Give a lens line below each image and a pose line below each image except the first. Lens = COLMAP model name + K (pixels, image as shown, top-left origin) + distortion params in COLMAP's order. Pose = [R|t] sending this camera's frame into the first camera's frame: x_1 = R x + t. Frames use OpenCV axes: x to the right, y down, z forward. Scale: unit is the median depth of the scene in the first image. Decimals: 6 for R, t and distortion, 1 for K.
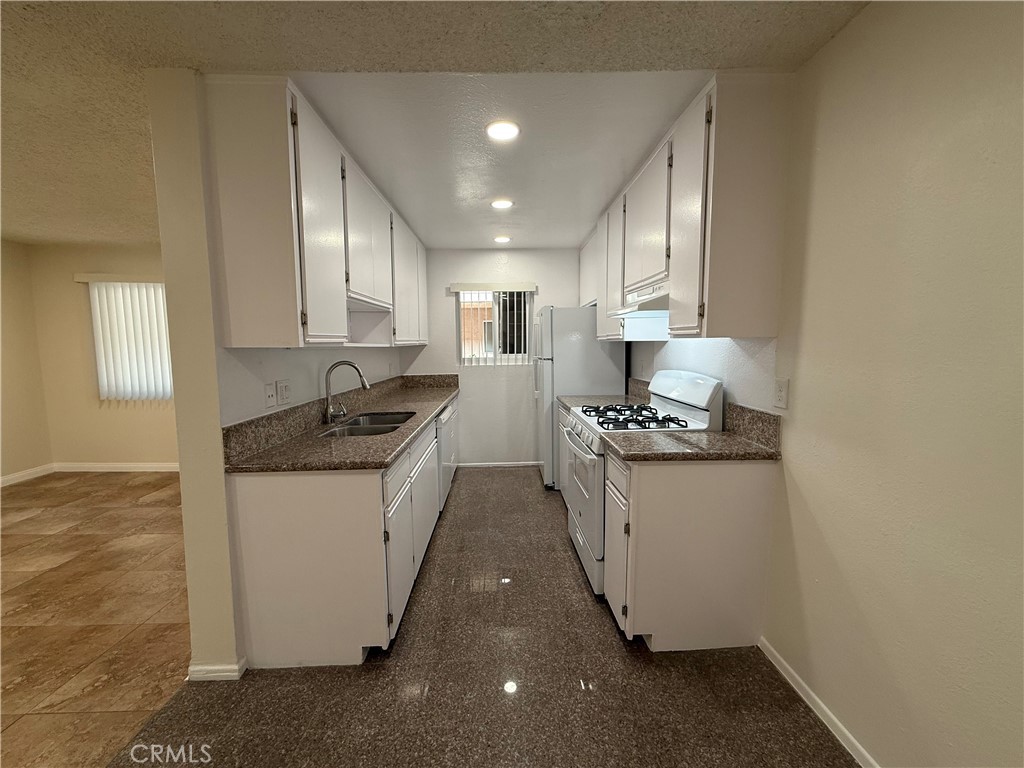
lens RADIAL K [[408.5, 0, 511.6], [0, 408.5, 383.7], [0, 0, 1]] dist [-0.001979, 0.001100]
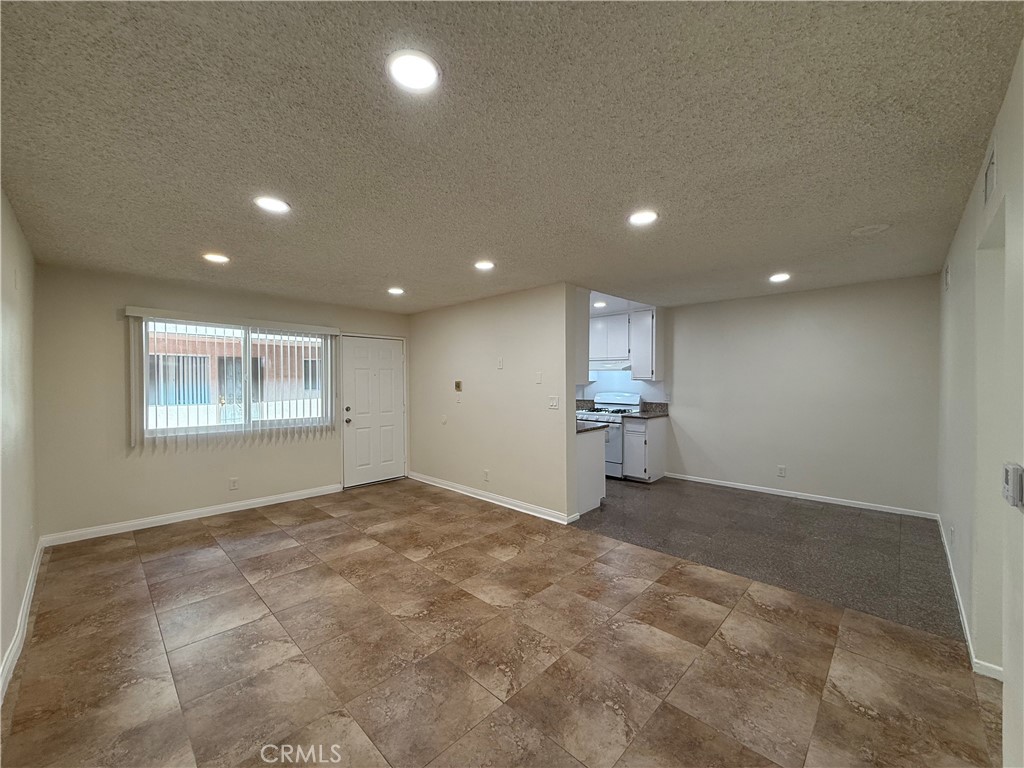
lens RADIAL K [[408.5, 0, 512.0], [0, 408.5, 385.5], [0, 0, 1]] dist [-0.001979, 0.001100]
pose [[0.710927, -0.009029, 0.703208, -2.017620], [0.068677, 0.996030, -0.056642, 0.026191], [-0.699905, 0.088563, 0.708724, -0.402128]]
